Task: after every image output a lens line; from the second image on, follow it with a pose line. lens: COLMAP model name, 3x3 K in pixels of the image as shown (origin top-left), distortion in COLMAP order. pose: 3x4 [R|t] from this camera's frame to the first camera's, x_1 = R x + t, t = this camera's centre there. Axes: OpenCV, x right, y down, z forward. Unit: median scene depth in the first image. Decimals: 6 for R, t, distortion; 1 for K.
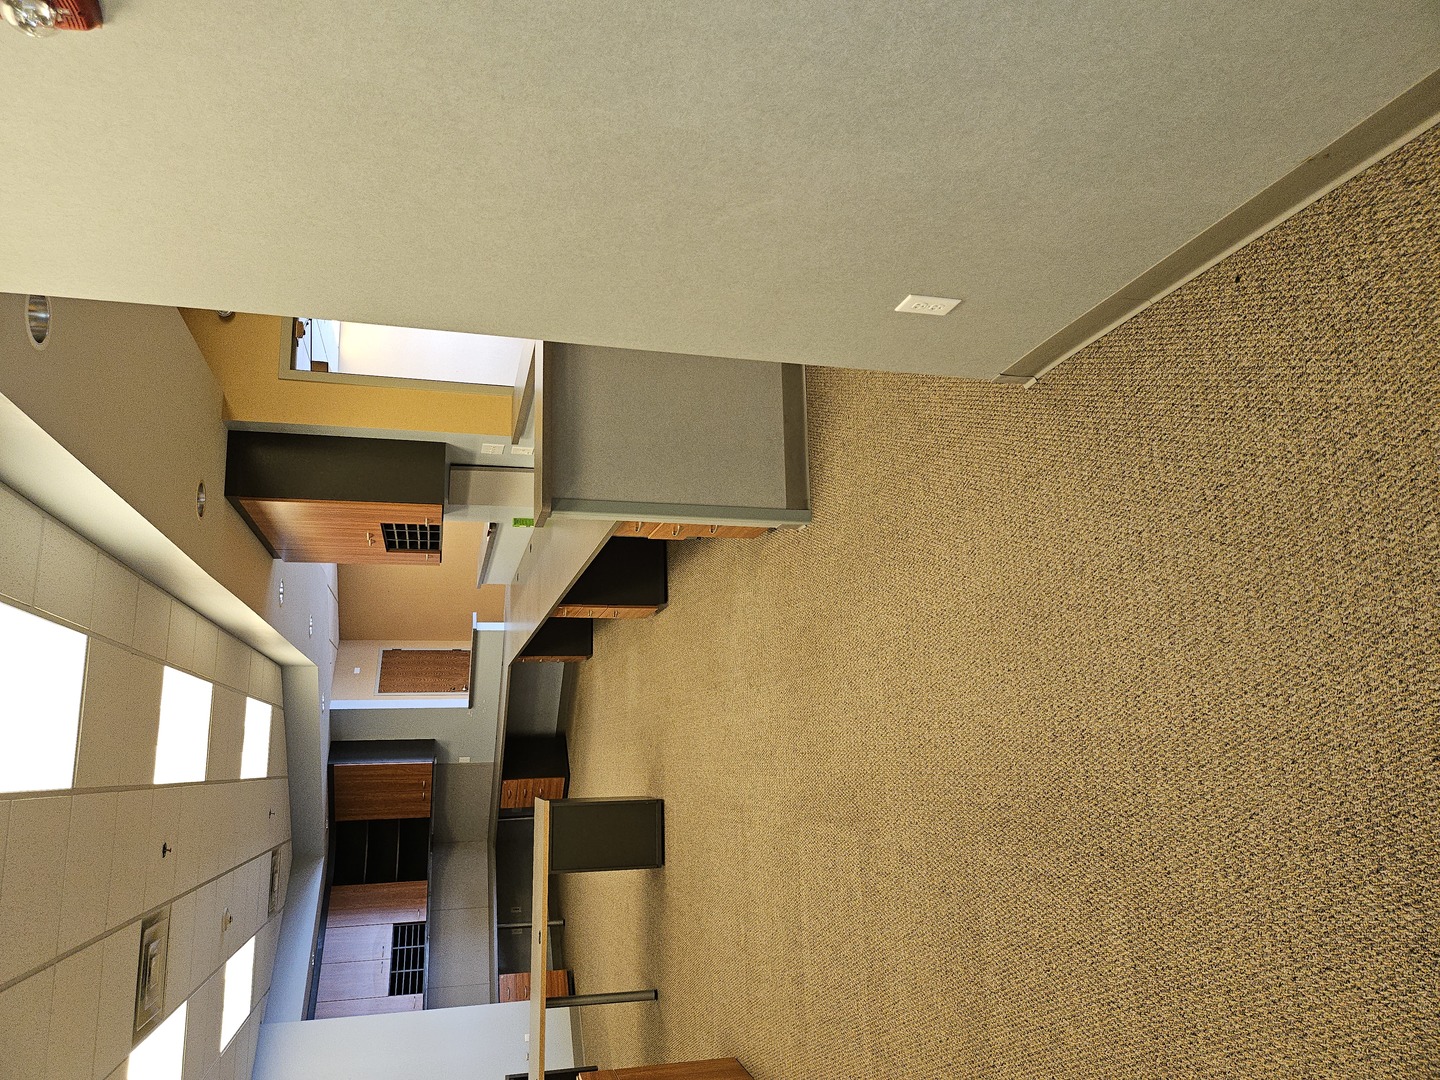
lens RADIAL K [[989.5, 0, 719.6], [0, 989.5, 563.5], [0, 0, 1]] dist [0.074773, -0.080573]
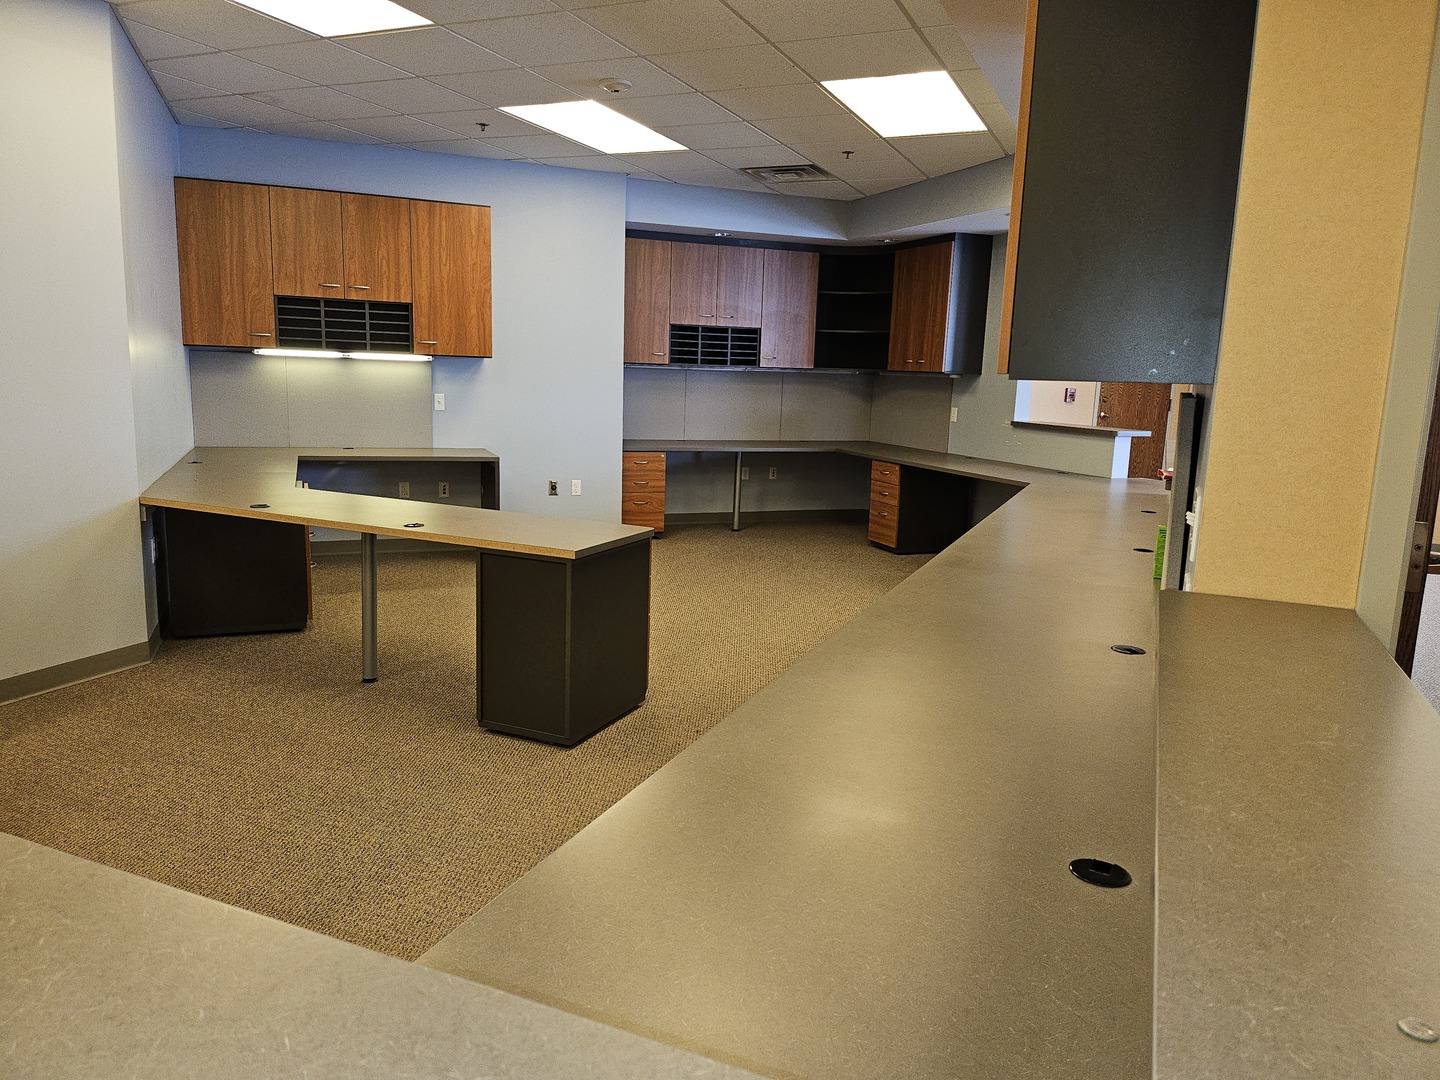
lens RADIAL K [[989.5, 0, 719.6], [0, 989.5, 563.5], [0, 0, 1]] dist [0.074773, -0.080573]
pose [[-0.159032, 0.986057, -0.048985, -0.088198], [-0.824858, -0.105442, 0.555420, -0.087624], [0.542511, 0.128736, 0.830126, 0.325147]]
